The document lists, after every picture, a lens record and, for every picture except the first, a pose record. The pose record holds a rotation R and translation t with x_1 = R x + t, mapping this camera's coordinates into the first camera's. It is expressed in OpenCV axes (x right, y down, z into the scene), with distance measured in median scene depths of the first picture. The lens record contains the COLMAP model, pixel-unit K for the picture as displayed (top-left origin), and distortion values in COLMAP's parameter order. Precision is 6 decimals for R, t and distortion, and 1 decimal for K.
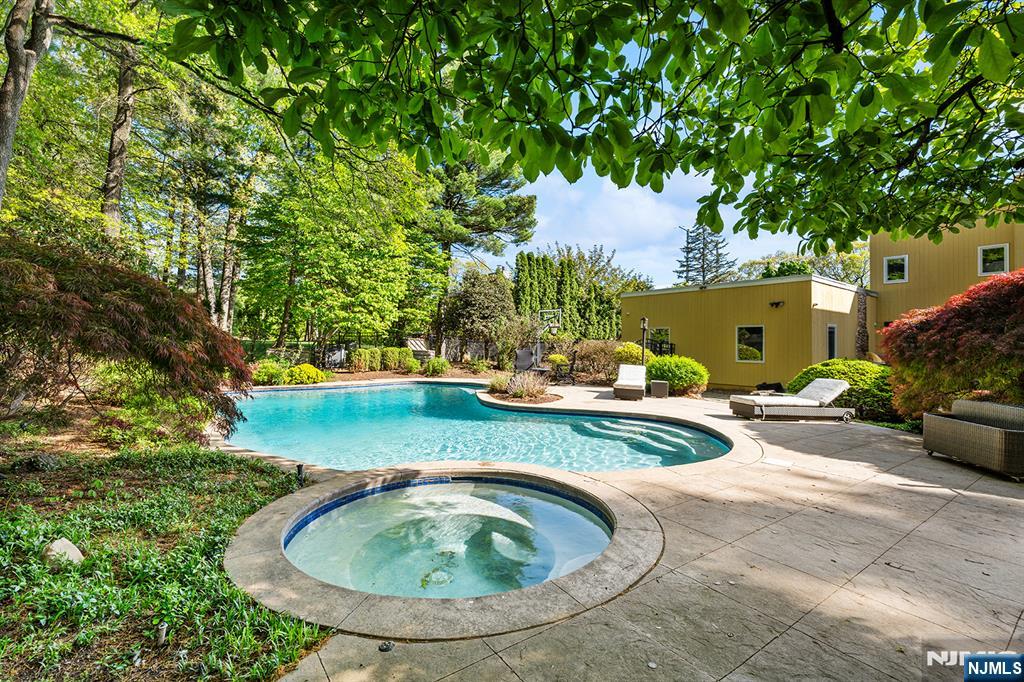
lens RADIAL K [[462.5, 0, 514.0], [0, 462.5, 341.7], [0, 0, 1]] dist [-0.003888, -0.000639]
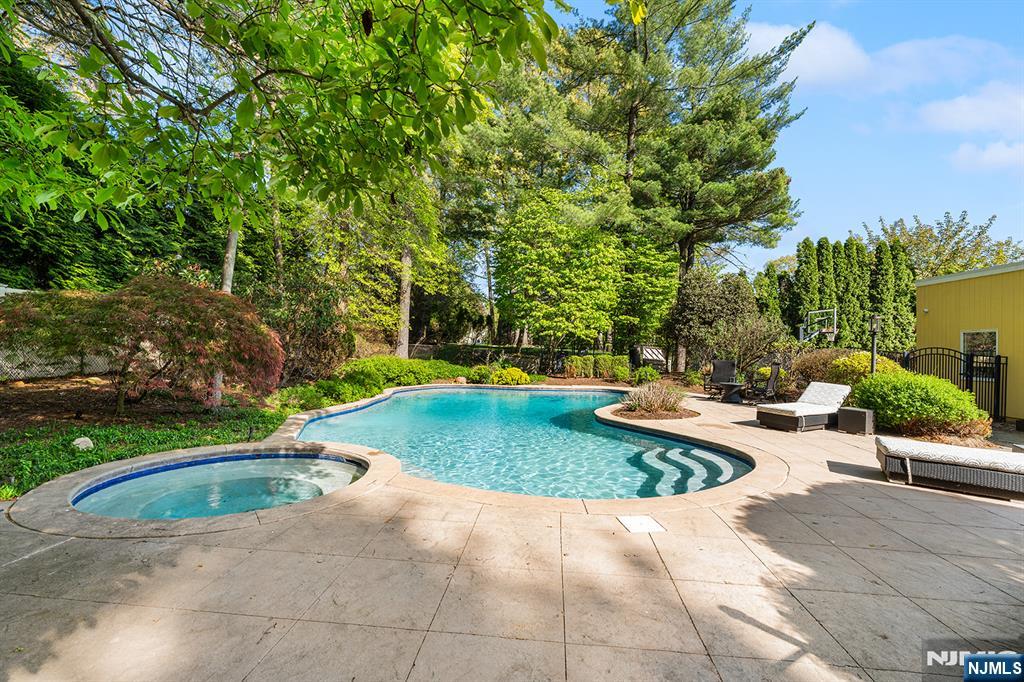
lens RADIAL K [[462.5, 0, 514.4], [0, 462.5, 347.2], [0, 0, 1]] dist [-0.003888, -0.000639]
pose [[0.746152, 0.004209, -0.665762, 0.261189], [-0.011380, 0.999915, -0.006432, 0.003969], [0.665678, 0.012376, 0.746136, 0.111997]]
